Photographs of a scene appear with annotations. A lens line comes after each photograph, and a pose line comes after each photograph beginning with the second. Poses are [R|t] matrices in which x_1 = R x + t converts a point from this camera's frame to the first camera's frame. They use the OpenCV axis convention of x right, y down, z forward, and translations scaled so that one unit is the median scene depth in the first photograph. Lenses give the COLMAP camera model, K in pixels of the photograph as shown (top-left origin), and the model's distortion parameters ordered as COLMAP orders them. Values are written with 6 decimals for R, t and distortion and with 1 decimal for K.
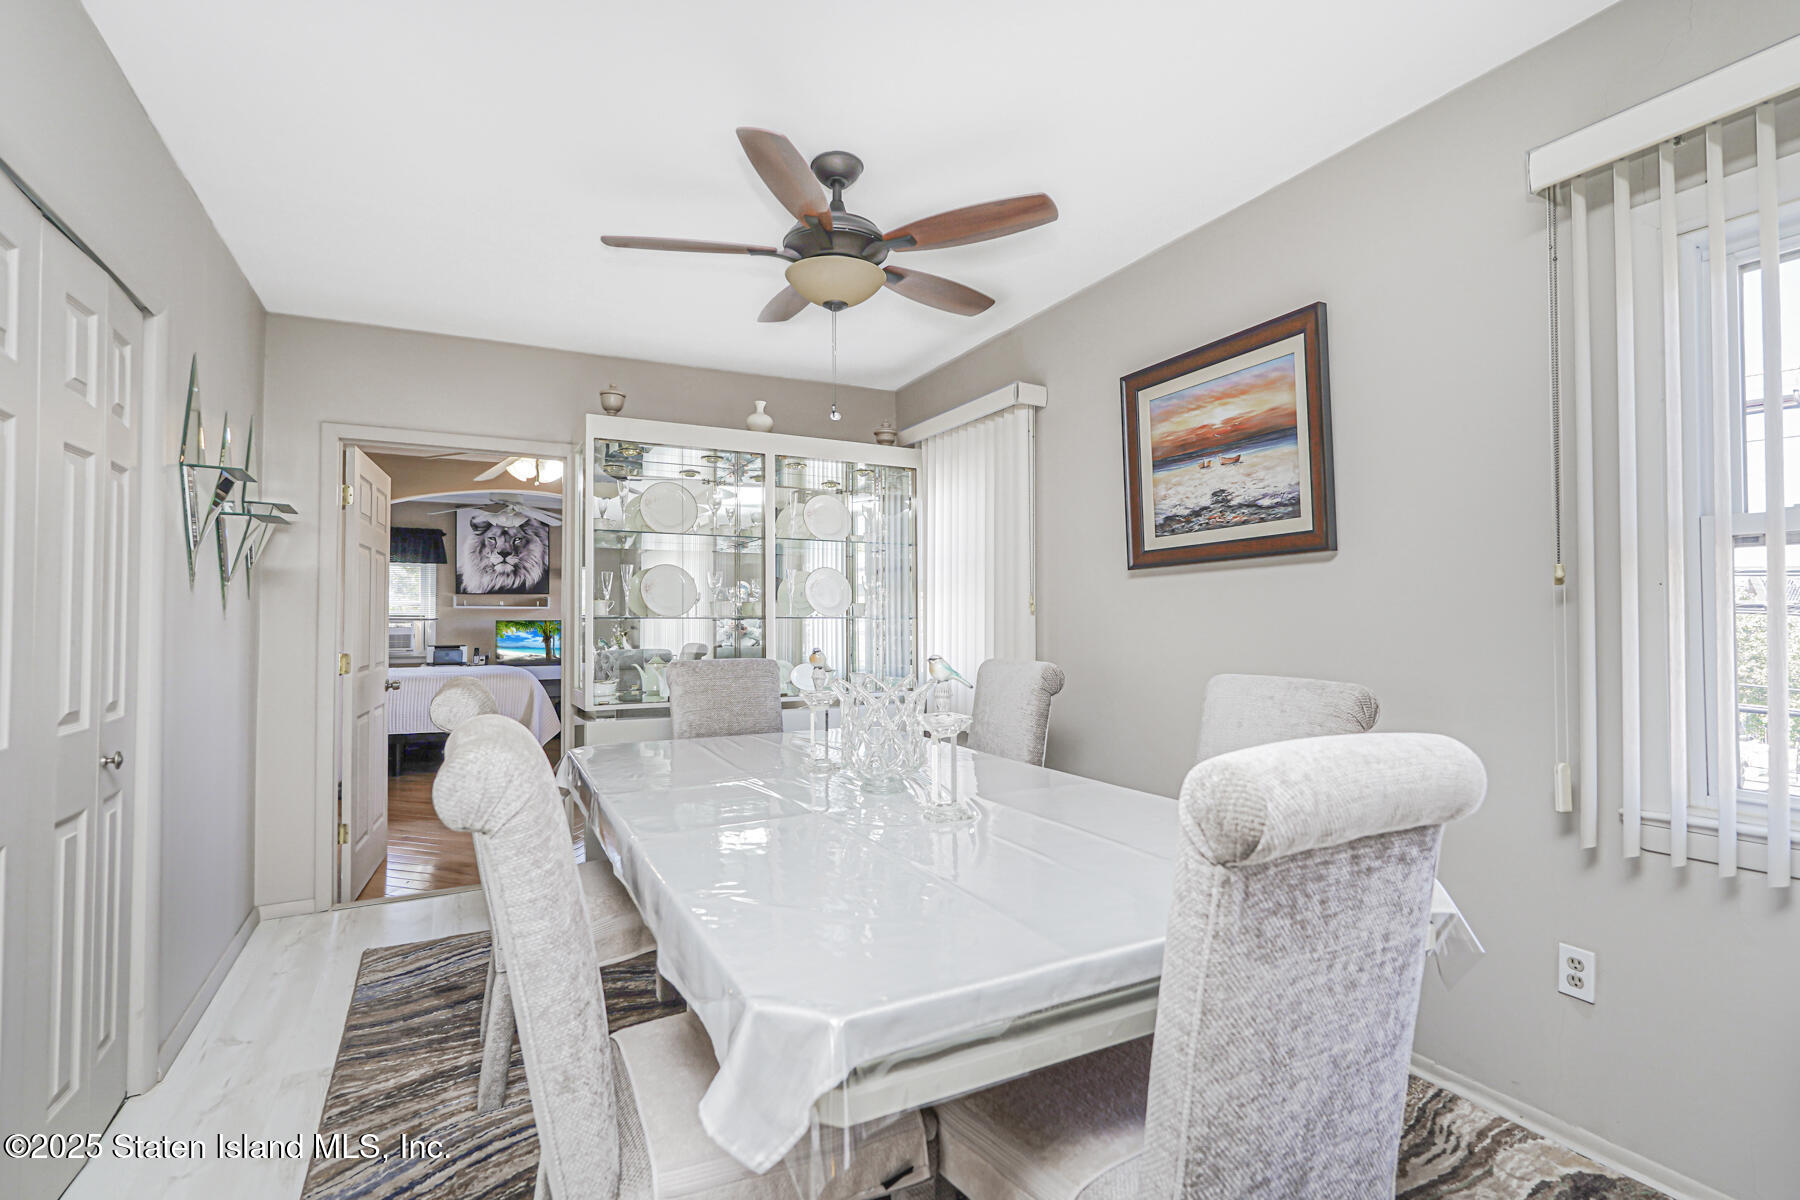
lens RADIAL K [[840.9, 0, 900.0], [0, 840.9, 600.0], [0, 0, 1]] dist [-0.004289, -0.000683]
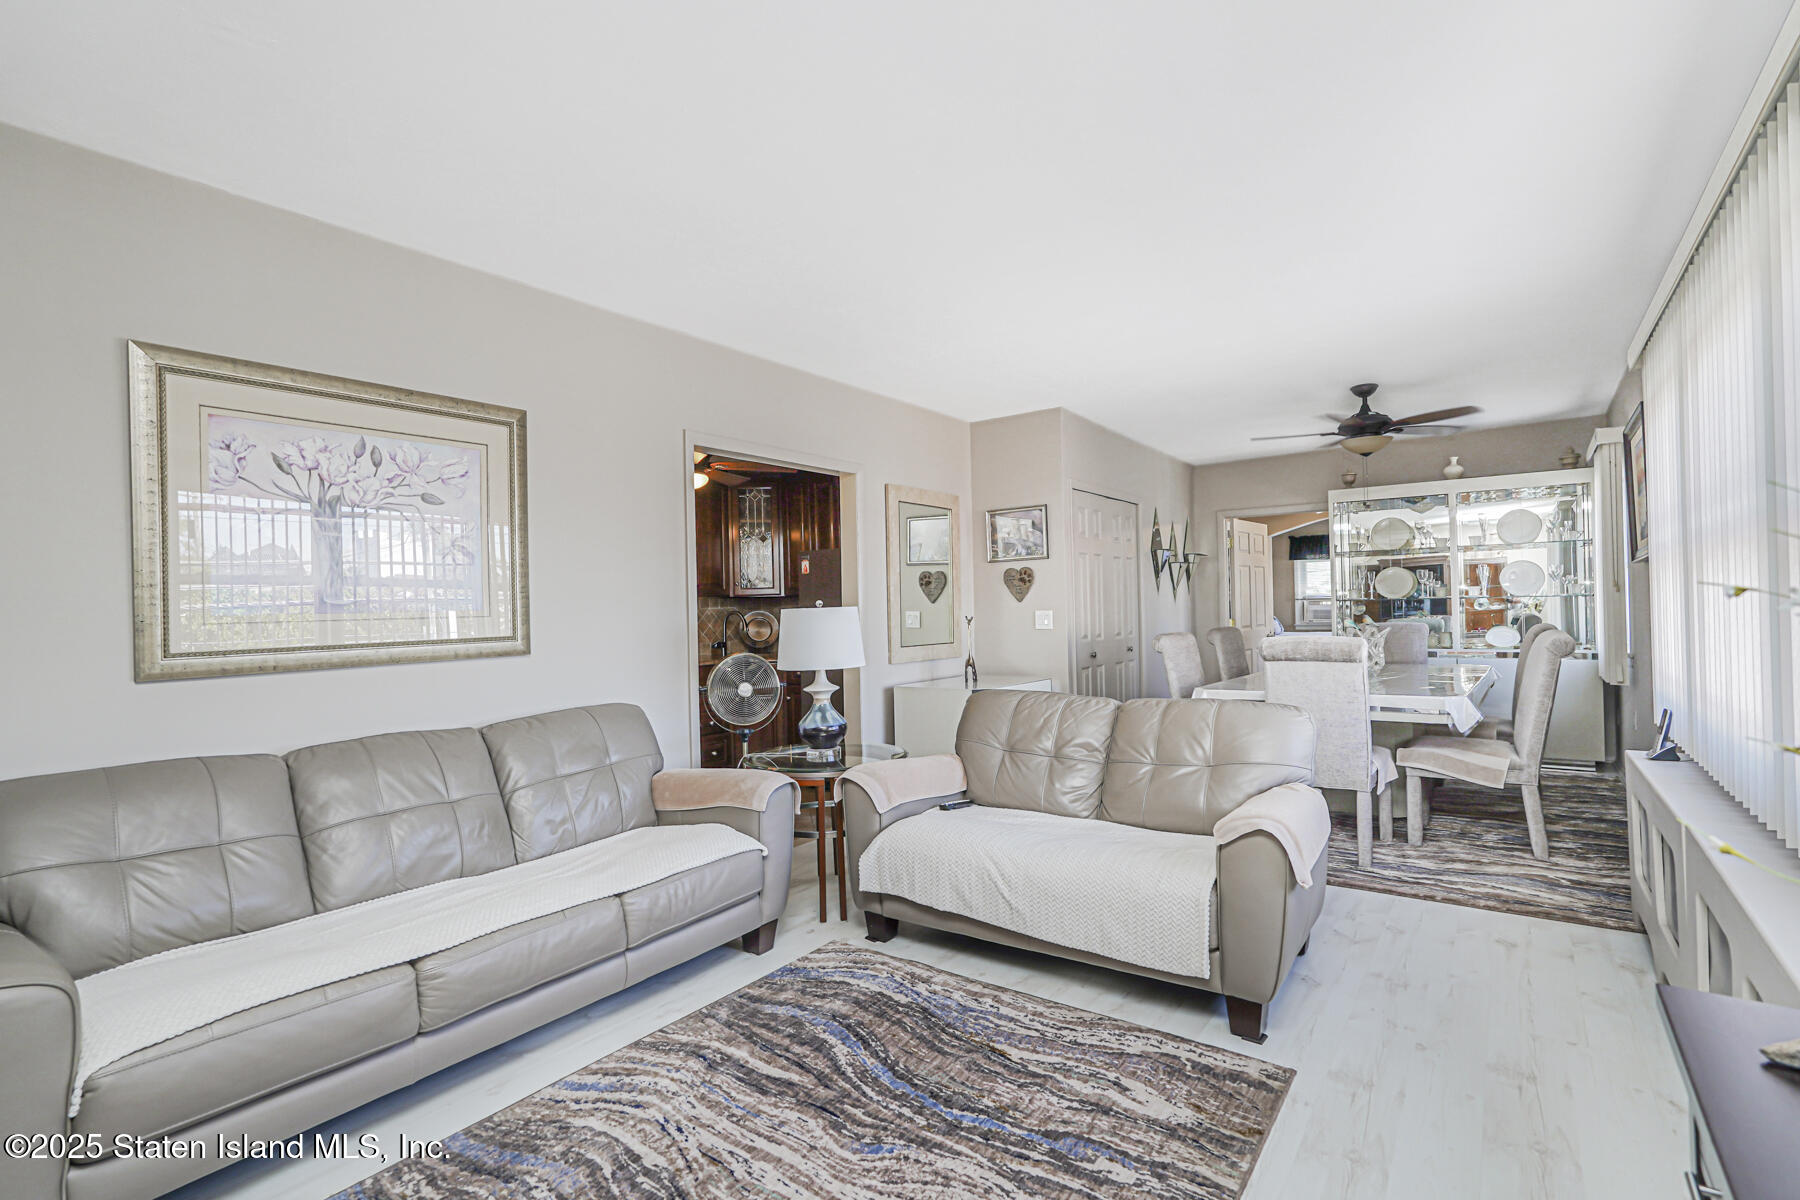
lens RADIAL K [[840.9, 0, 900.0], [0, 840.9, 600.0], [0, 0, 1]] dist [-0.004289, -0.000683]
pose [[0.433806, -0.012172, -0.900924, 1.087392], [0.035525, 0.999362, 0.003604, -0.022609], [0.900306, -0.033568, 0.433962, -0.829477]]
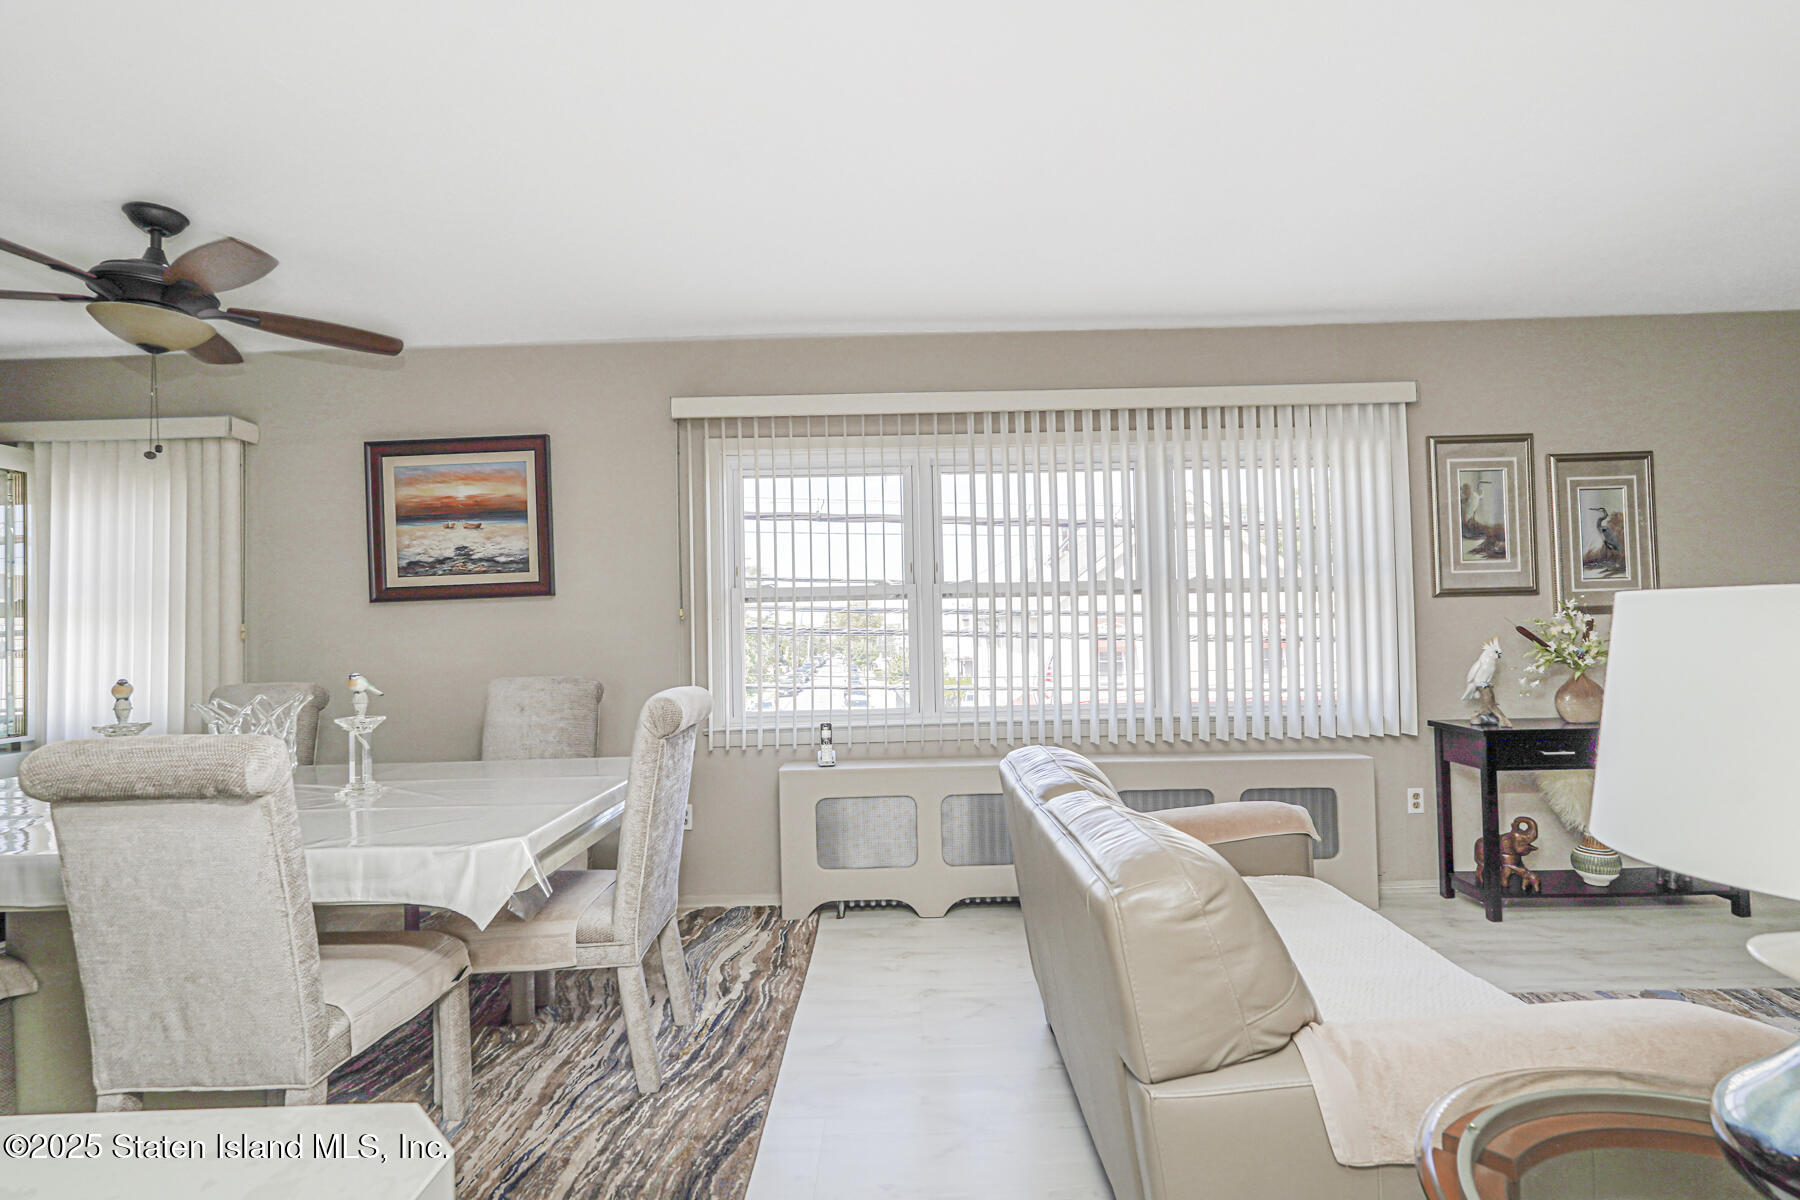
lens RADIAL K [[840.9, 0, 900.0], [0, 840.9, 600.0], [0, 0, 1]] dist [-0.004289, -0.000683]
pose [[0.469906, 0.022576, 0.882428, -0.473770], [0.003266, 0.999622, -0.027313, -0.004864], [-0.882710, 0.015716, 0.469655, -0.254726]]
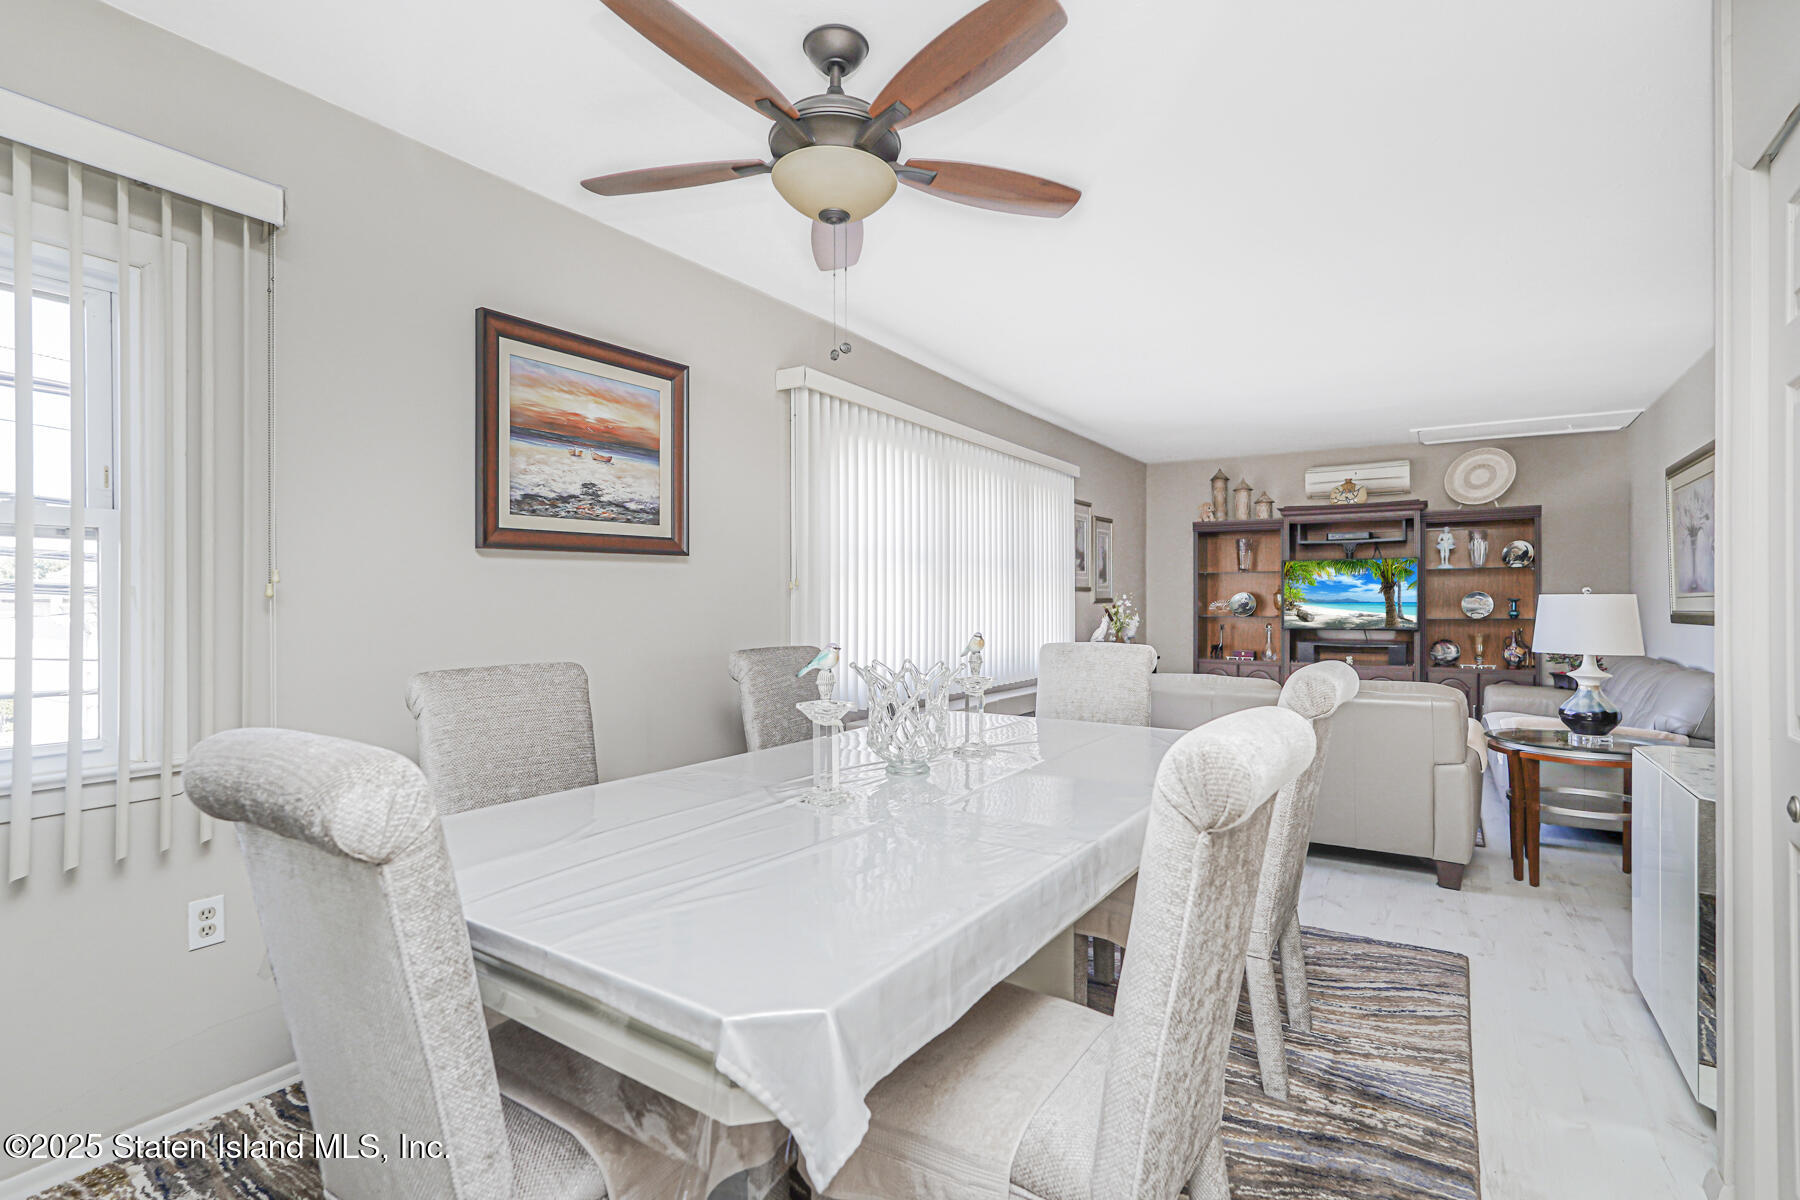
lens RADIAL K [[840.9, 0, 900.0], [0, 840.9, 600.0], [0, 0, 1]] dist [-0.004289, -0.000683]
pose [[-0.471315, -0.001964, 0.881963, -0.700856], [-0.025405, 0.999613, -0.011351, 0.015105], [-0.881599, -0.027756, -0.471183, 1.127068]]
